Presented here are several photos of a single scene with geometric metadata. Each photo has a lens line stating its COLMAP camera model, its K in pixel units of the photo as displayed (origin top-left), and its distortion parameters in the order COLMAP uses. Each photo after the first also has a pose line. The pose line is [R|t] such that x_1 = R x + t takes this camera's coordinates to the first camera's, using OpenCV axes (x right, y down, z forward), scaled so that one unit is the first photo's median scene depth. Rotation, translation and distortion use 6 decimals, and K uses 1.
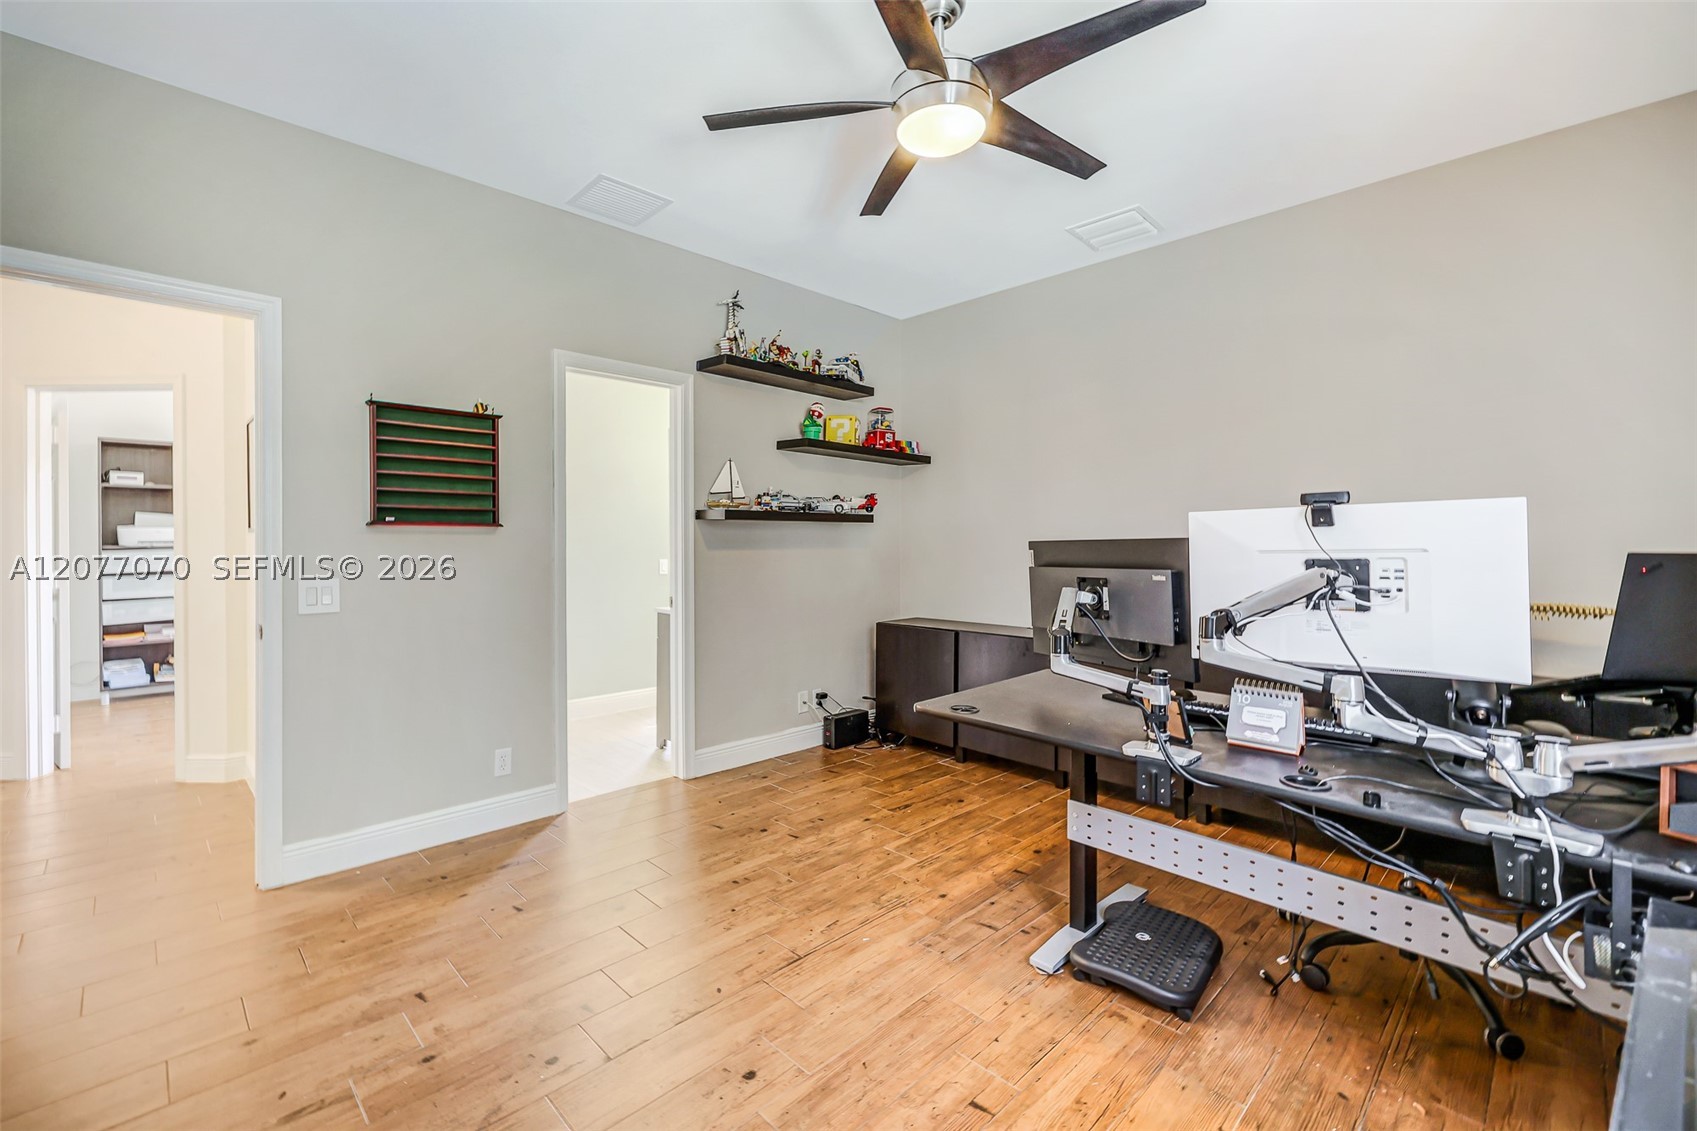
lens RADIAL K [[752.3, 0, 842.6], [0, 752.3, 552.7], [0, 0, 1]] dist [-0.000311, 0.000047]
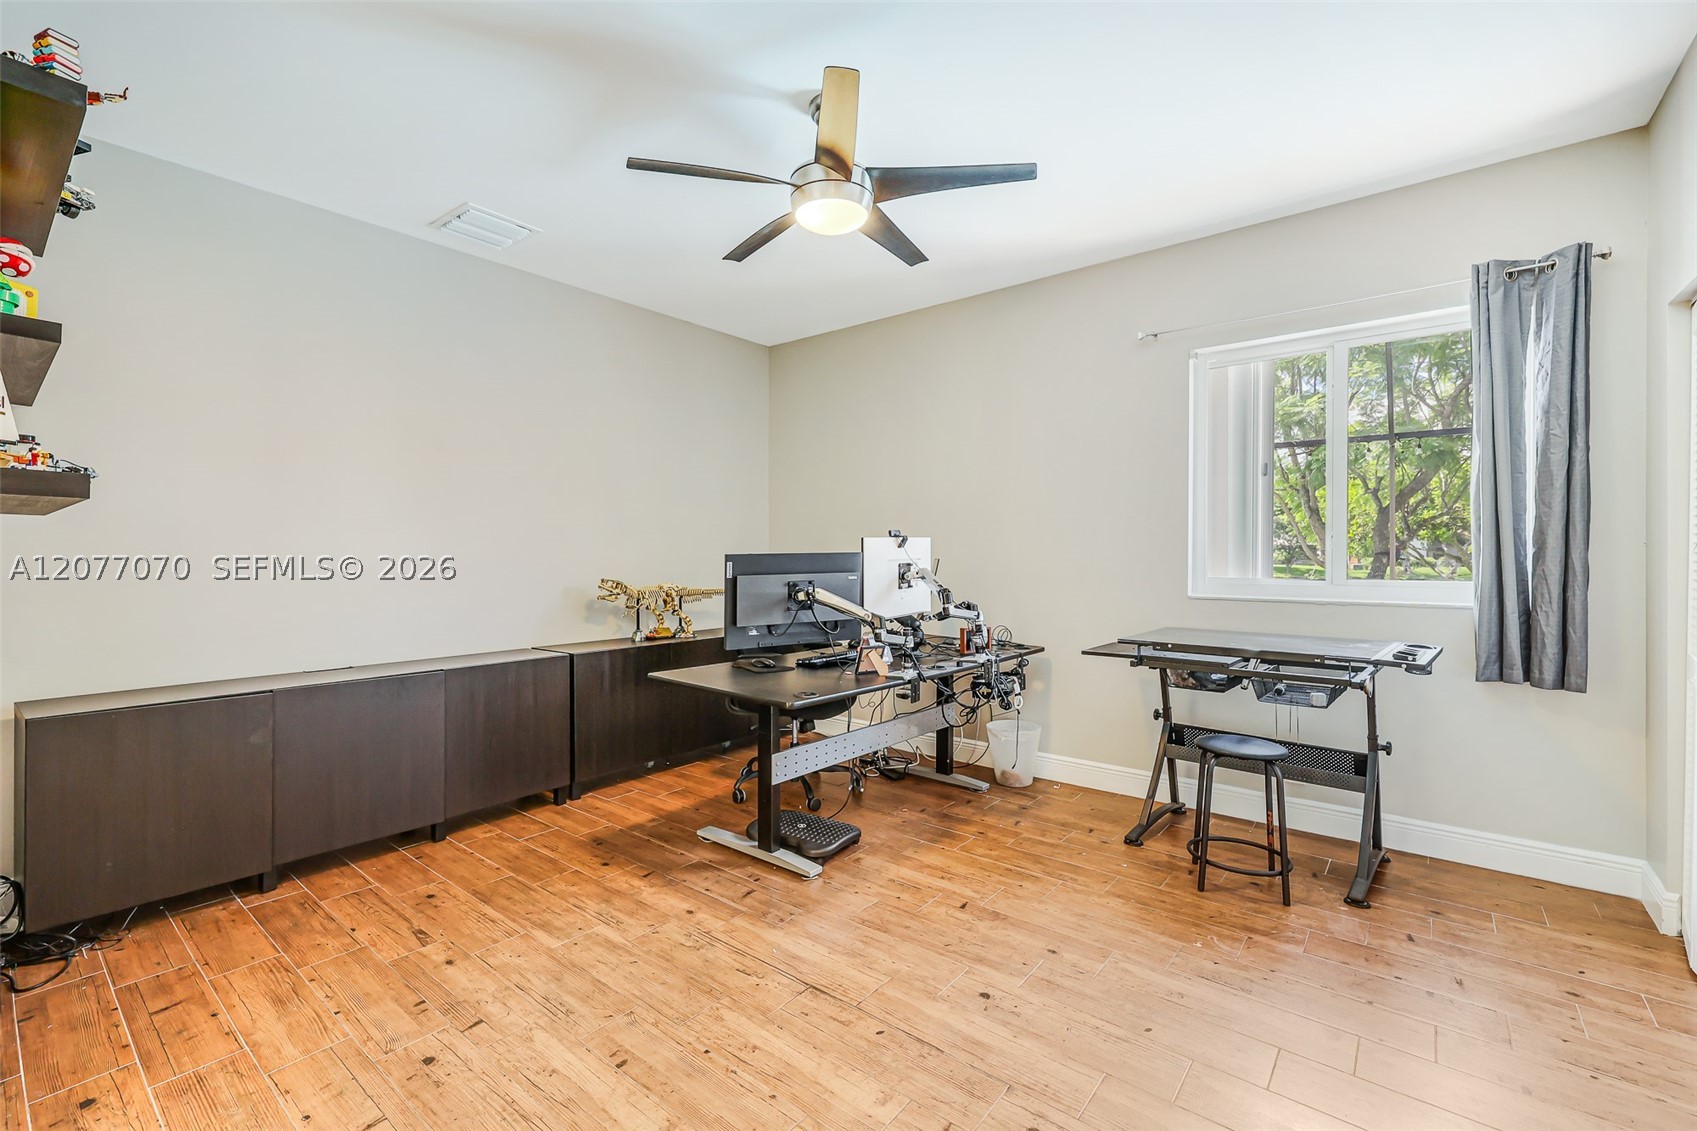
lens RADIAL K [[730.4, 0, 840.2], [0, 730.4, 558.1], [0, 0, 1]] dist [0.000661, -0.000174]
pose [[-0.134235, -0.005199, 0.990936, -0.726939], [0.011688, 0.999908, 0.006830, -0.011714], [-0.990881, 0.012498, -0.134162, 0.799574]]
